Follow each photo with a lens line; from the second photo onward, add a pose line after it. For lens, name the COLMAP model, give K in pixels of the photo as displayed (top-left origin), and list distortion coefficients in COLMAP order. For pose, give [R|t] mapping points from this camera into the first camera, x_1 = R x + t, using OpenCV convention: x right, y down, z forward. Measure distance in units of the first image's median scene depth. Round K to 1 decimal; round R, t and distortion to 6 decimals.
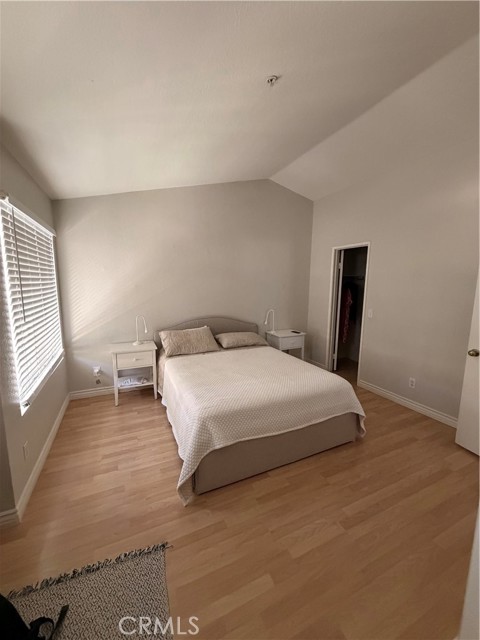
lens RADIAL K [[255.9, 0, 240.1], [0, 255.9, 319.5], [0, 0, 1]] dist [-0.000047, -0.000278]
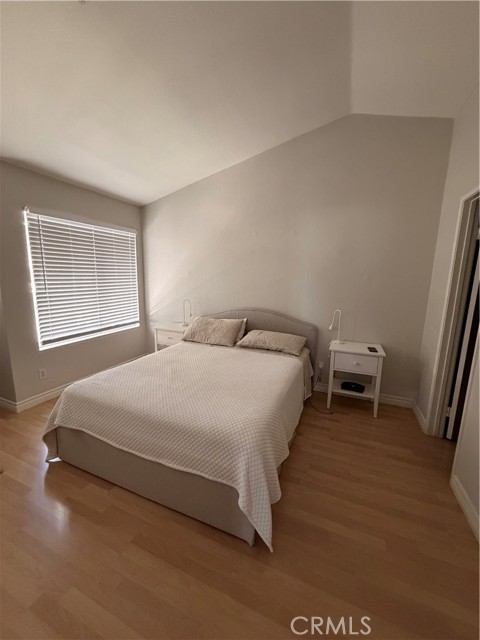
lens RADIAL K [[255.9, 0, 240.1], [0, 255.9, 320.2], [0, 0, 1]] dist [-0.000047, -0.000278]
pose [[0.678602, 0.134007, -0.722178, 0.573666], [-0.123398, 0.990041, 0.067760, -0.031280], [0.724067, 0.043134, 0.688380, 0.432818]]
